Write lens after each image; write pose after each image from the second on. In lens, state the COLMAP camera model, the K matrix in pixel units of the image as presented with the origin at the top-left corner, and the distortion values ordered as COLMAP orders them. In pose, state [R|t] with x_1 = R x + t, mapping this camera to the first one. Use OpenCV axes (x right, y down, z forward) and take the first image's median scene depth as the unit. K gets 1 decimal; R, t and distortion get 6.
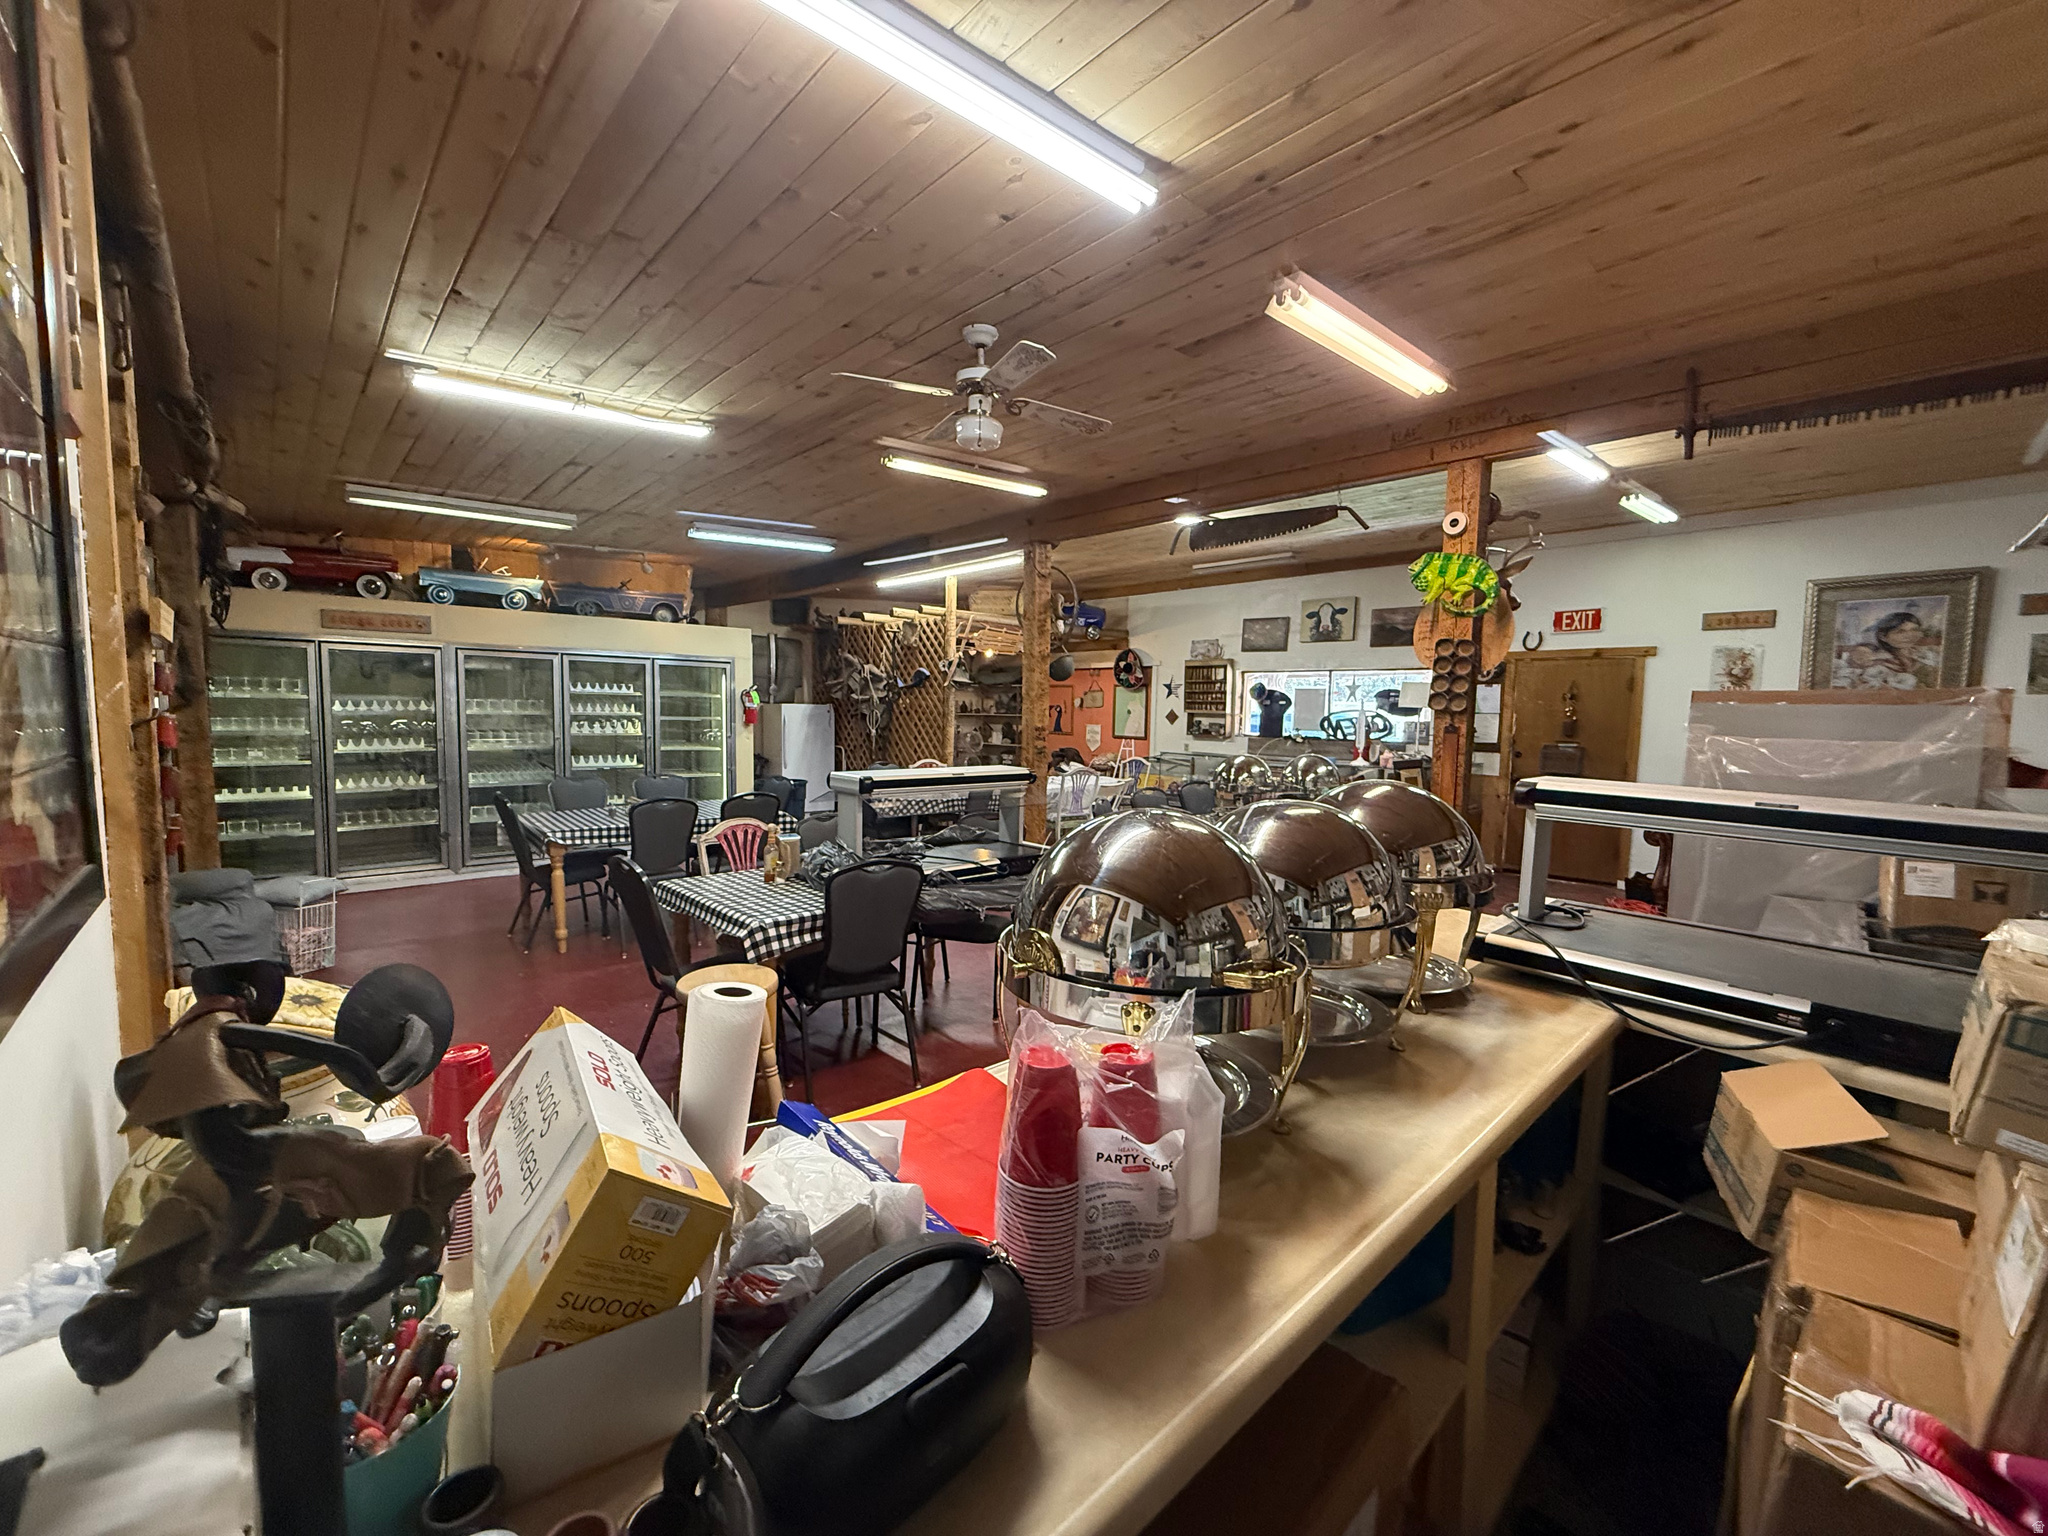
lens RADIAL K [[813.2, 0, 1021.7], [0, 813.2, 774.6], [0, 0, 1]] dist [-0.000027, -0.000016]
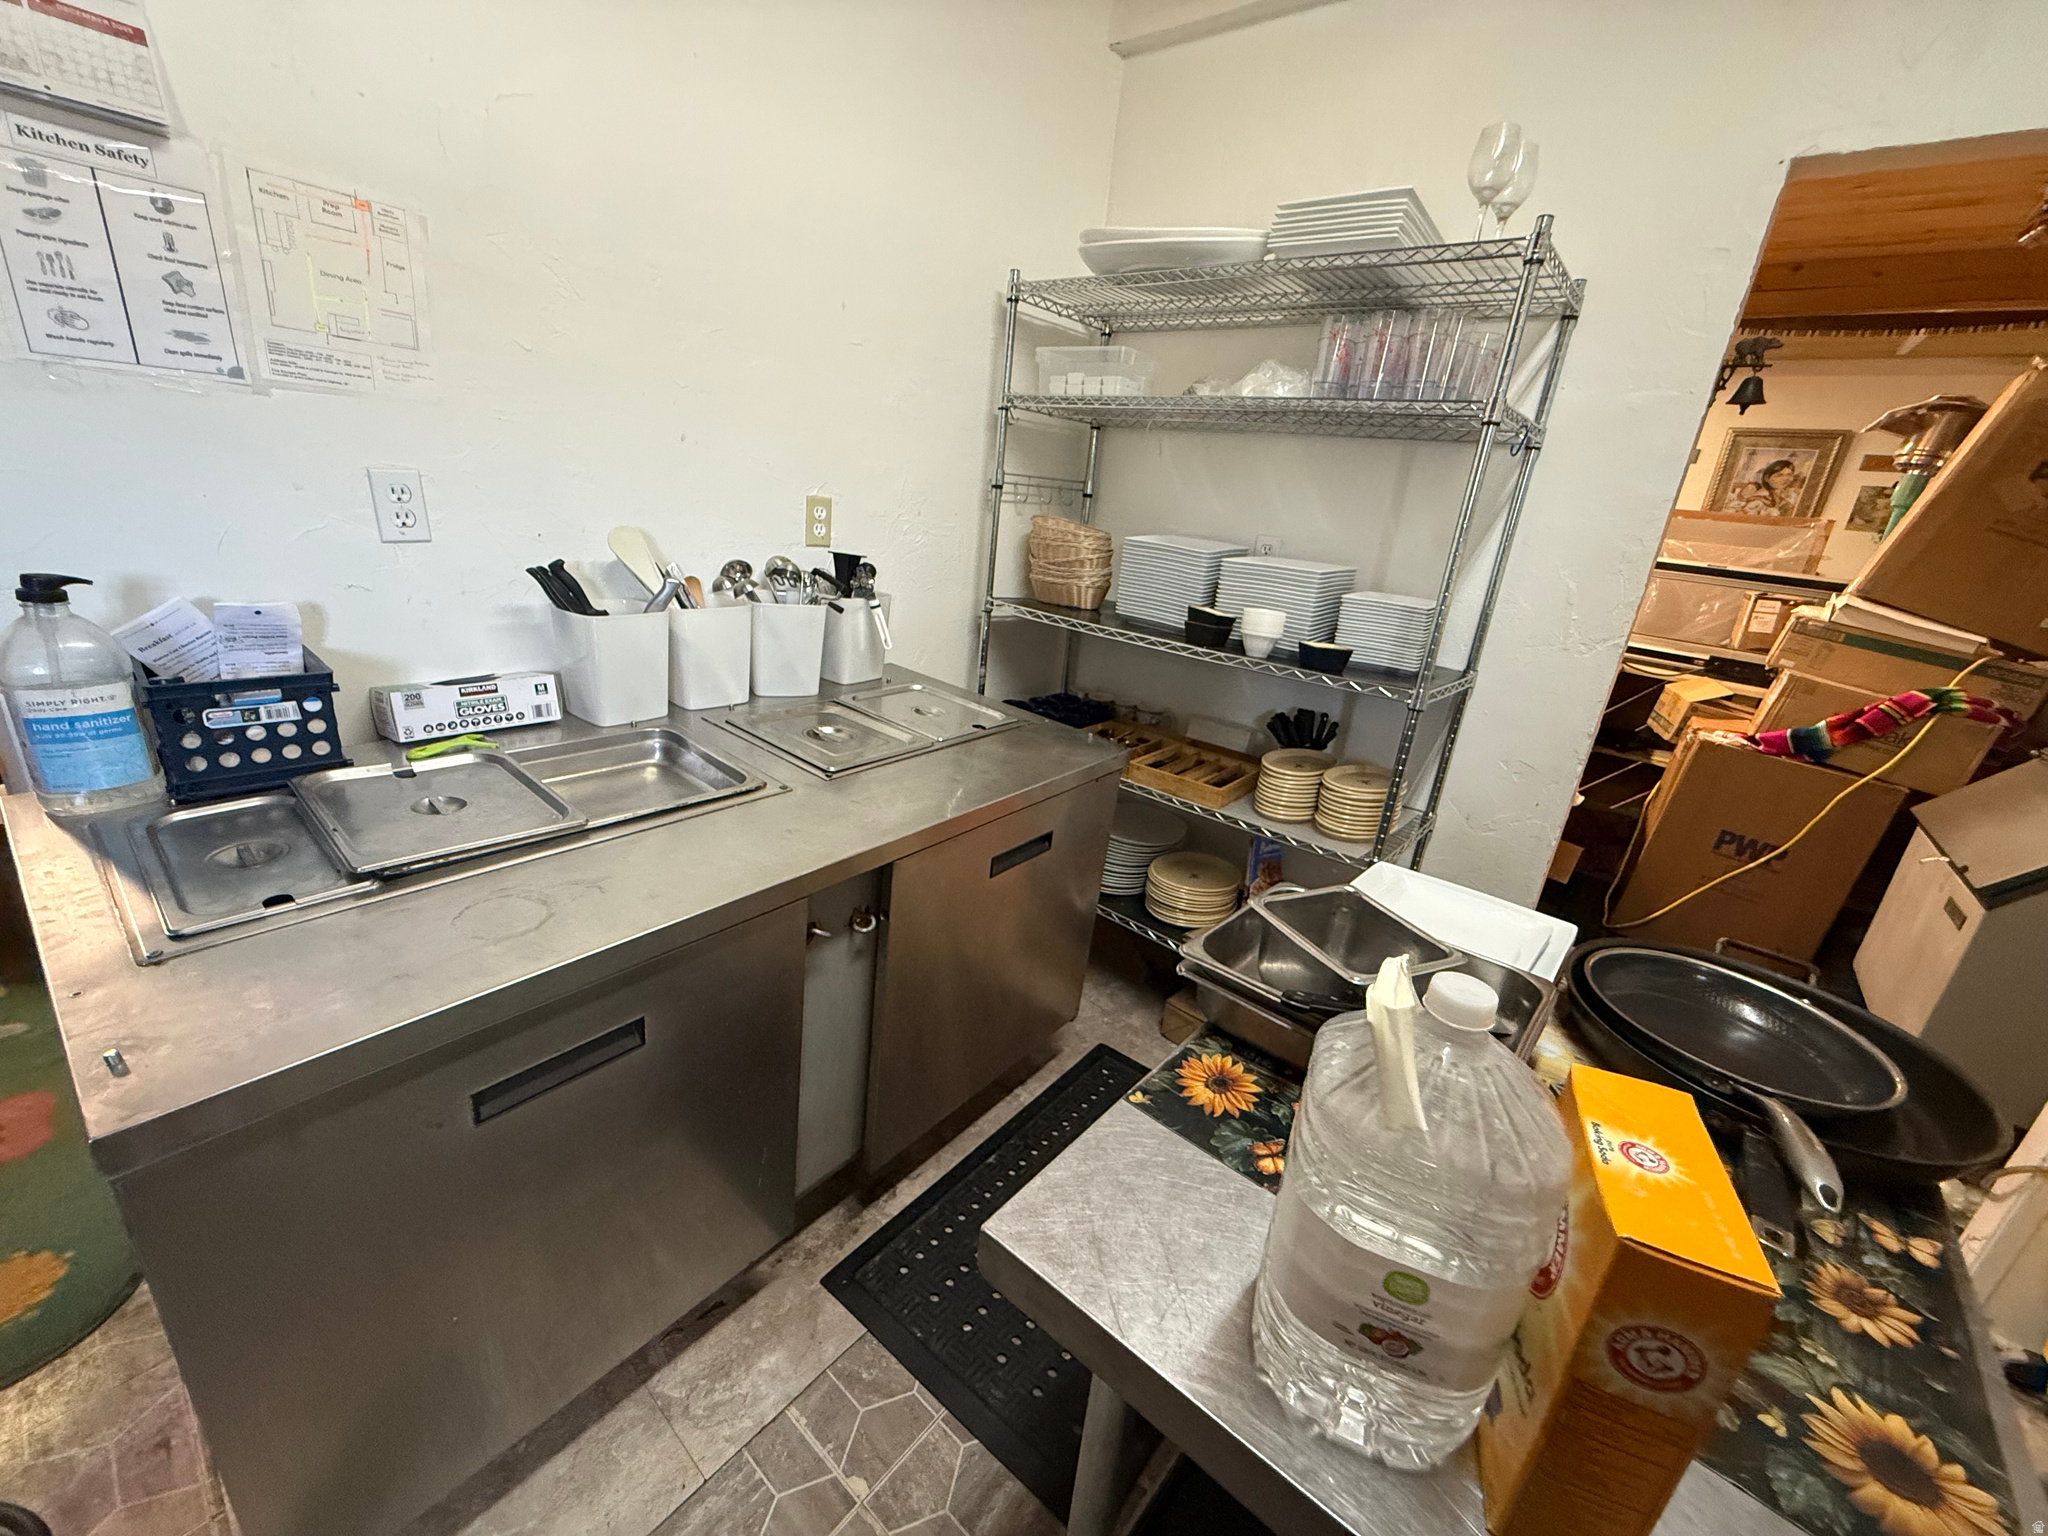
lens RADIAL K [[813.2, 0, 1023.3], [0, 813.2, 769.2], [0, 0, 1]] dist [-0.000027, -0.000016]
pose [[0.990680, 0.037378, 0.130979, -0.318220], [-0.069828, 0.965002, 0.252773, 0.041115], [-0.116947, -0.259563, 0.958619, -0.270514]]
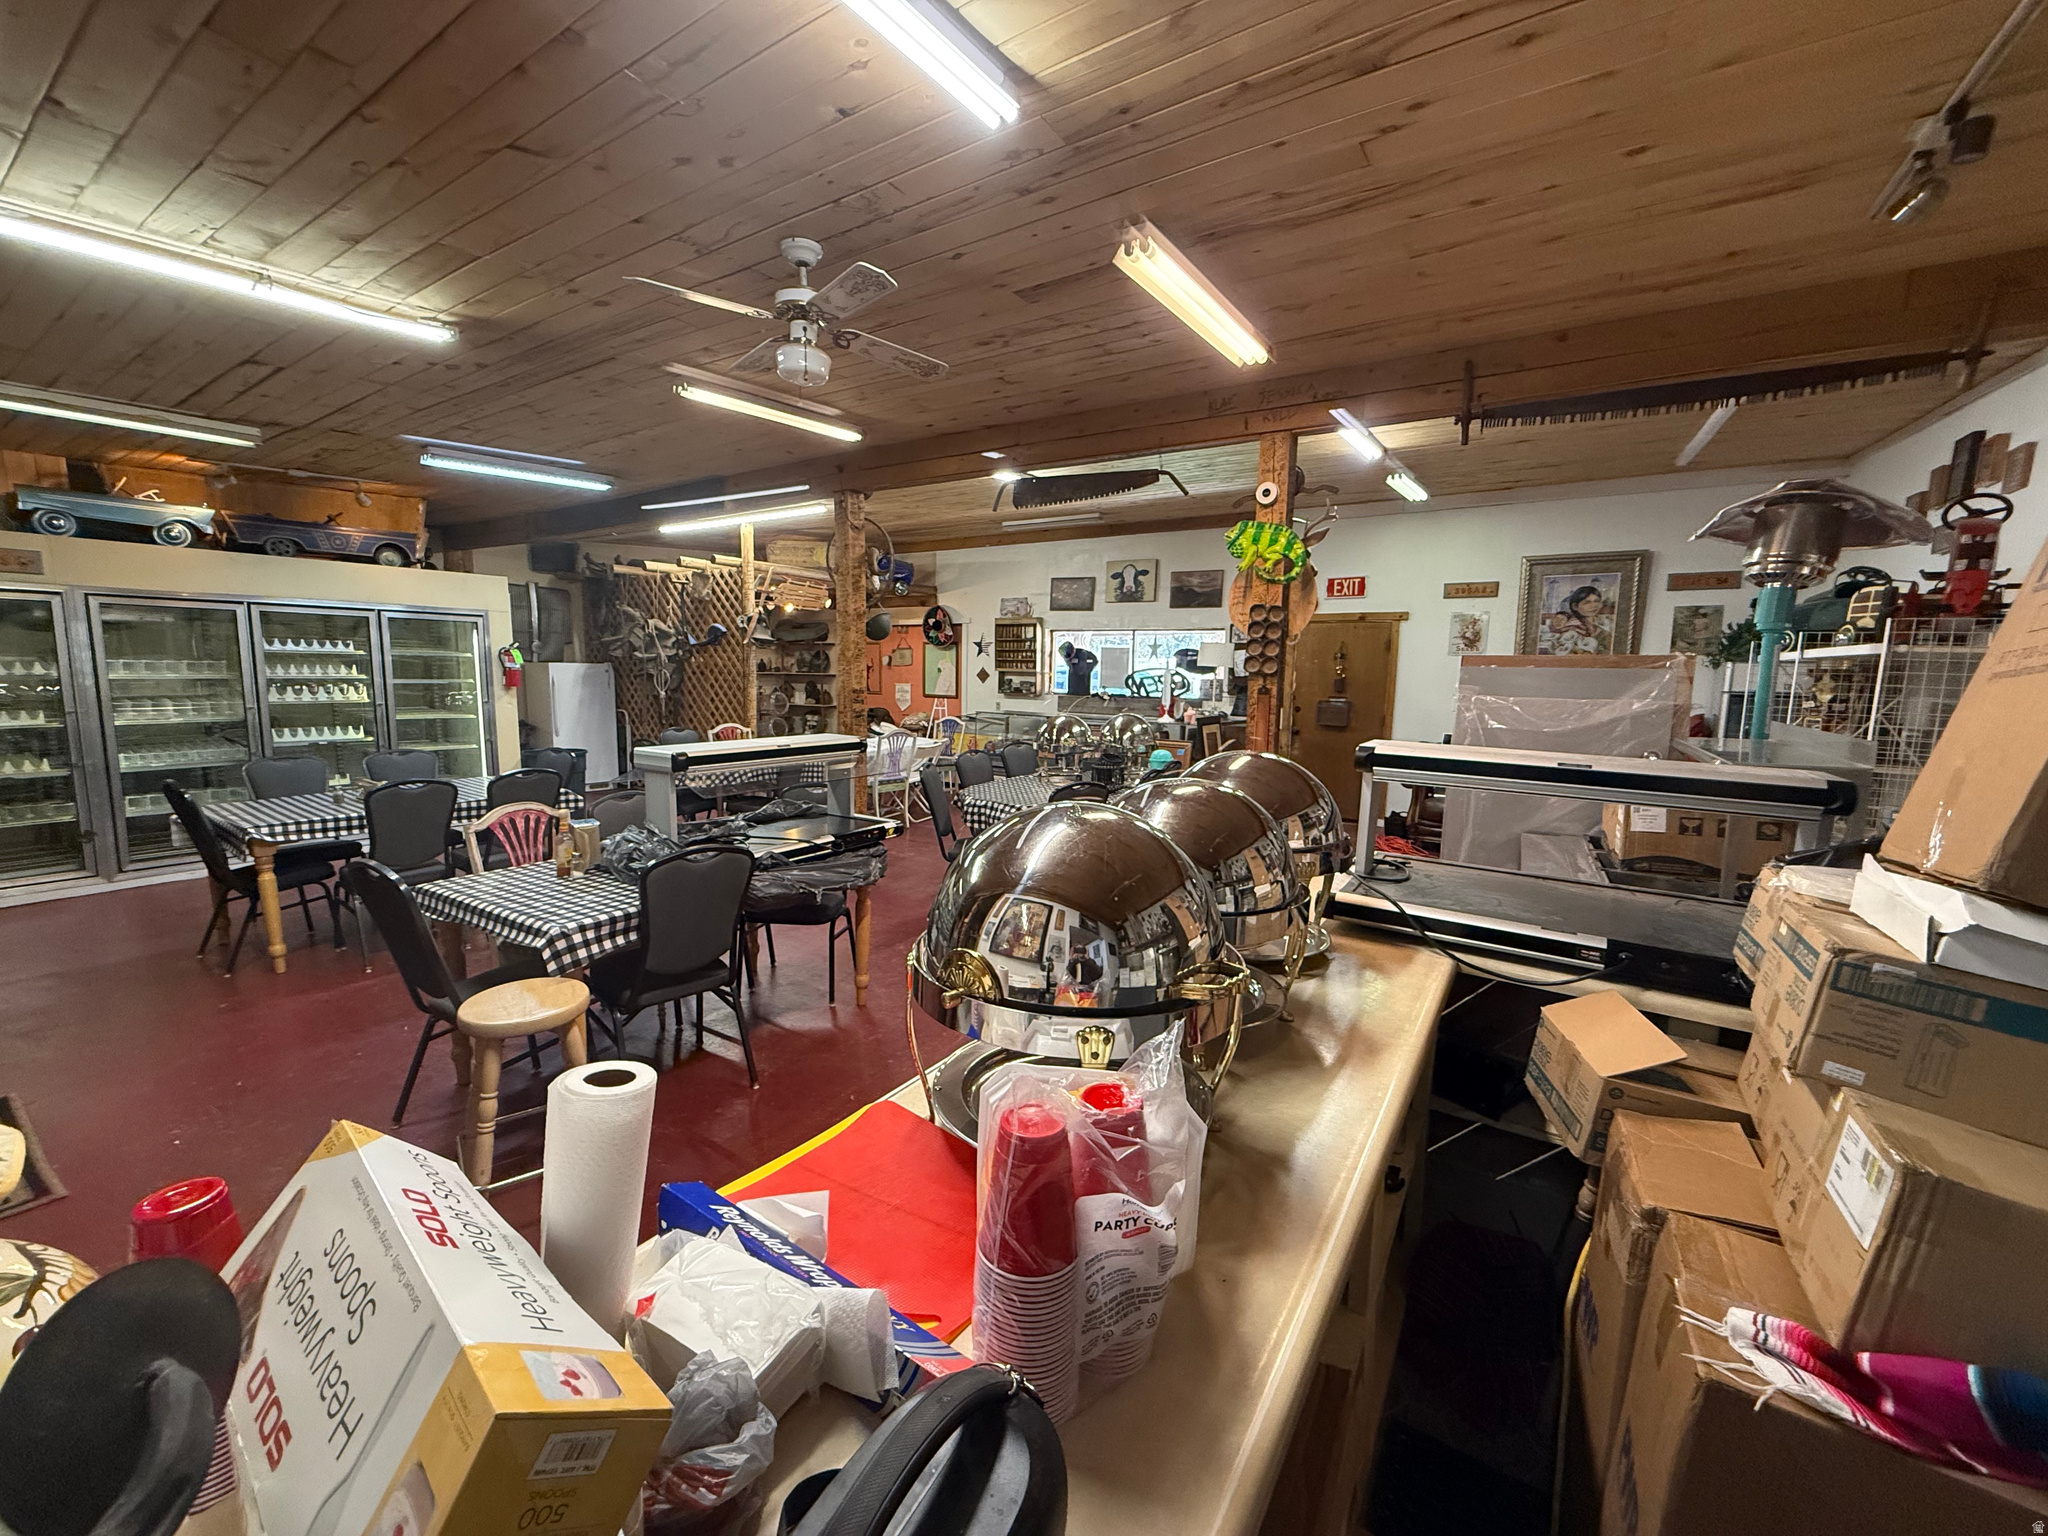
lens RADIAL K [[813.2, 0, 1020.5], [0, 813.2, 773.5], [0, 0, 1]] dist [-0.000027, -0.000016]
pose [[0.970238, -0.034416, 0.239696, -0.024975], [0.021727, 0.998229, 0.055382, -0.008826], [-0.241177, -0.048526, 0.969267, 0.028680]]
